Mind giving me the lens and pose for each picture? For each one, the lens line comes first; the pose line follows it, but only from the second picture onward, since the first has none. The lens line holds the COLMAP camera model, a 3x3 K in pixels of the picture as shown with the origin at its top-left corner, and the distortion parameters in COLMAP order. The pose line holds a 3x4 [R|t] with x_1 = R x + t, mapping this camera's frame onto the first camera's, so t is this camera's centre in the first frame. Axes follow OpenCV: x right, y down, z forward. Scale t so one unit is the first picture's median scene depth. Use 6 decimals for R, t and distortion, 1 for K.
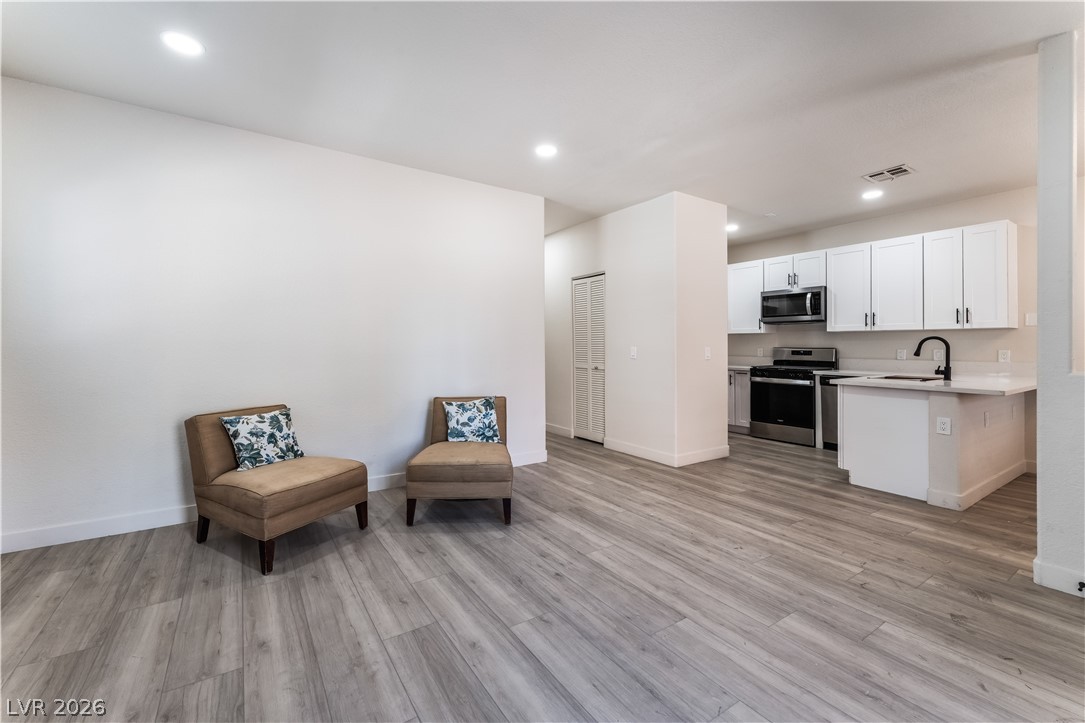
lens RADIAL K [[446.9, 0, 528.3], [0, 446.9, 341.6], [0, 0, 1]] dist [-0.002922, 0.001436]
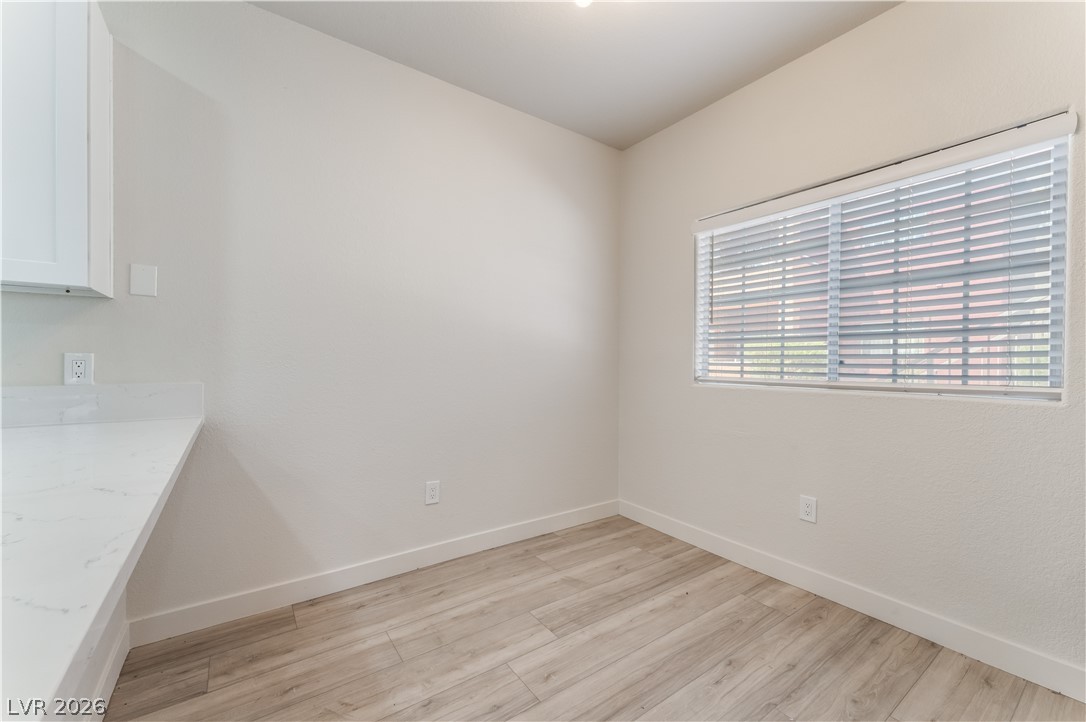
lens RADIAL K [[454.8, 0, 519.5], [0, 454.8, 361.9], [0, 0, 1]] dist [0.002557, -0.001295]
pose [[-0.035267, -0.007821, 0.999347, 0.905076], [-0.017307, 0.999824, 0.007214, 0.023947], [-0.999228, -0.017041, -0.035396, 0.868731]]
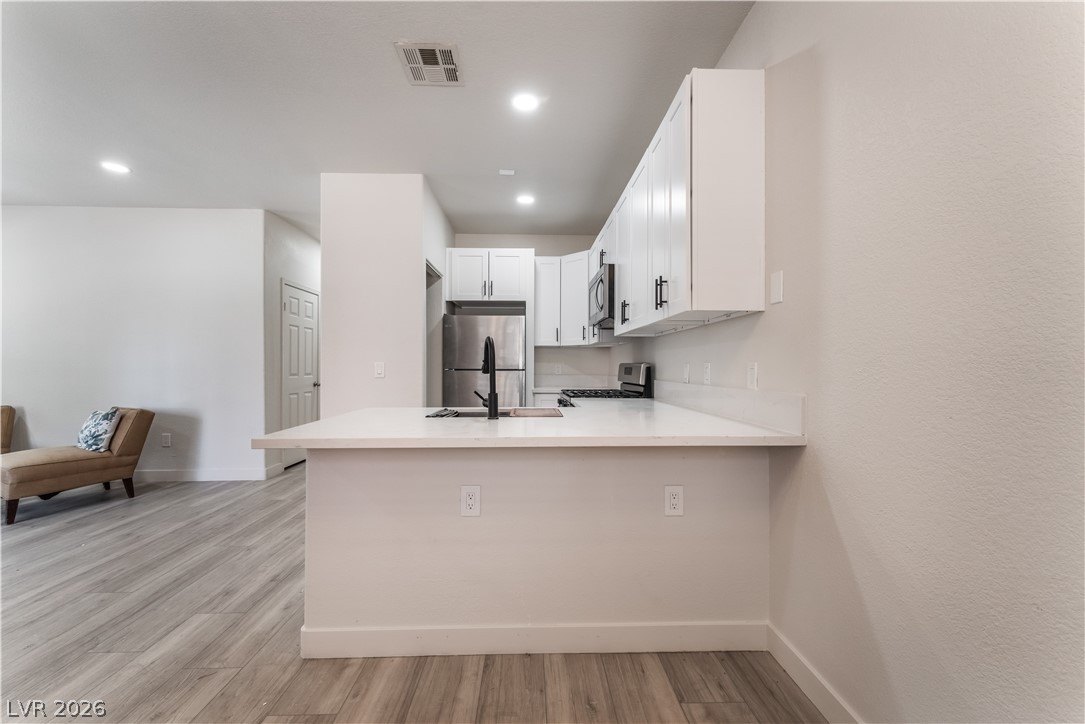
lens RADIAL K [[446.9, 0, 547.4], [0, 446.9, 363.7], [0, 0, 1]] dist [-0.002922, 0.001436]
pose [[0.854738, -0.005458, -0.519030, 1.528451], [0.009847, 0.999935, 0.005701, 0.023671], [0.518966, -0.009984, 0.854737, 0.704759]]
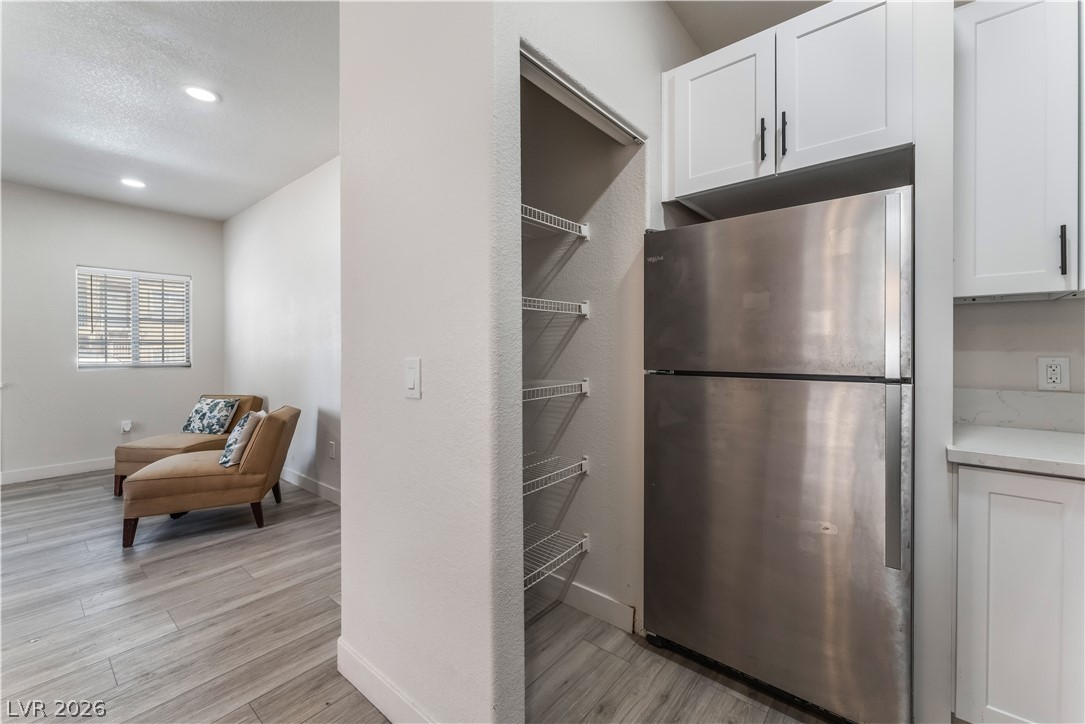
lens RADIAL K [[446.9, 0, 539.7], [0, 446.9, 353.5], [0, 0, 1]] dist [-0.002922, 0.001436]
pose [[0.296132, 0.001851, -0.955145, 1.014437], [0.018979, 0.999789, 0.007822, 0.017952], [0.954958, -0.020444, 0.296034, 1.442876]]
